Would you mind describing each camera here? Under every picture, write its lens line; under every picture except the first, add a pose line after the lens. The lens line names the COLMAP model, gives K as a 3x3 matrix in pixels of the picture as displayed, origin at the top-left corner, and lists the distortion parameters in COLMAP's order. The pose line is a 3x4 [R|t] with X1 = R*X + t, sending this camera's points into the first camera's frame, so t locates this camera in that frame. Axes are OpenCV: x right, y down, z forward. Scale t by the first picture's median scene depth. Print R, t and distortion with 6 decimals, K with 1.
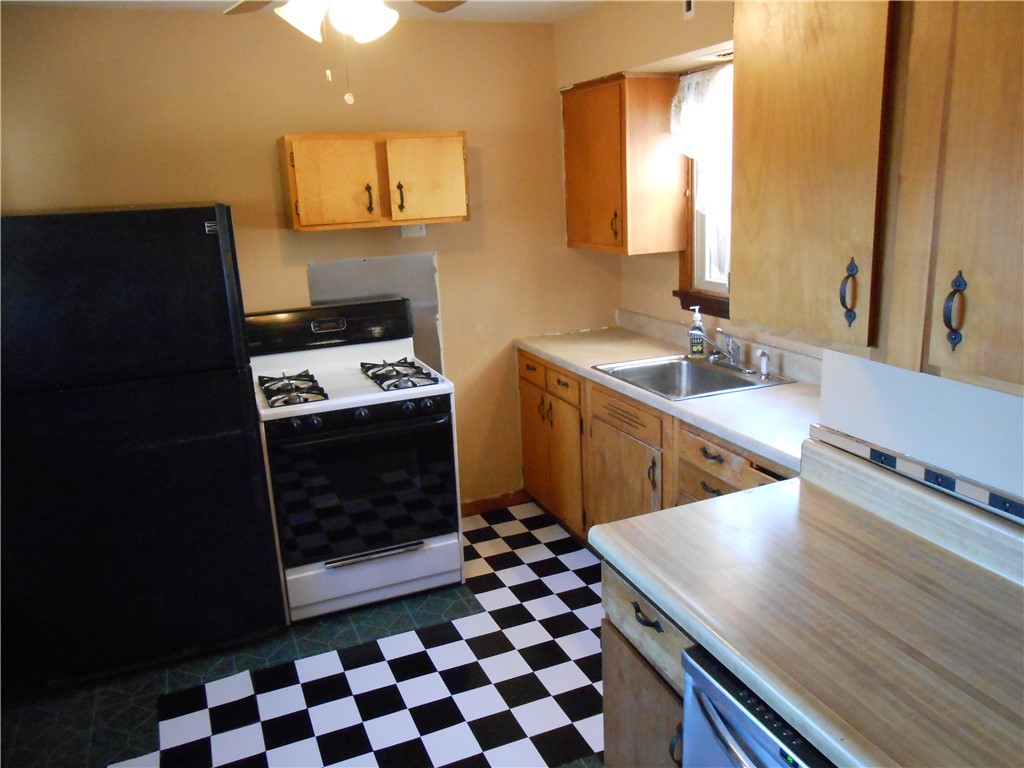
lens RADIAL K [[802.8, 0, 513.8], [0, 802.8, 384.7], [0, 0, 1]] dist [-0.030702, 0.047003]
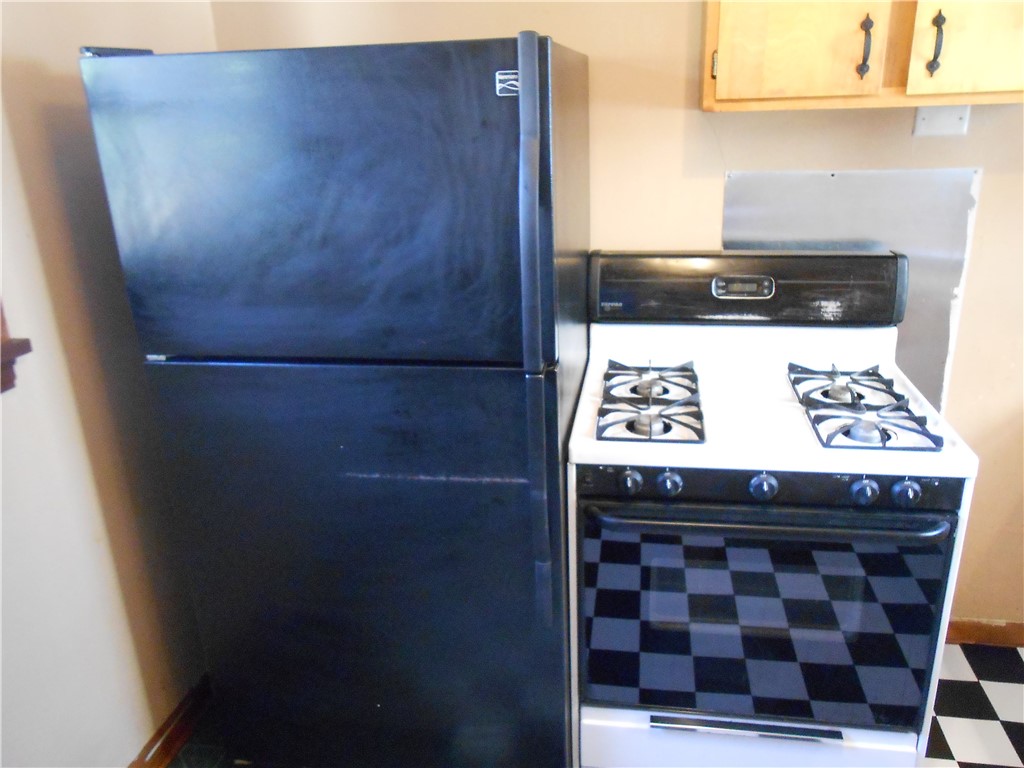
lens RADIAL K [[802.8, 0, 515.2], [0, 802.8, 383.5], [0, 0, 1]] dist [-0.030702, 0.047003]
pose [[0.844661, 0.193393, -0.499146, -0.076392], [-0.140297, 0.979841, 0.142225, -0.069316], [0.516589, -0.050103, 0.854766, 0.455661]]
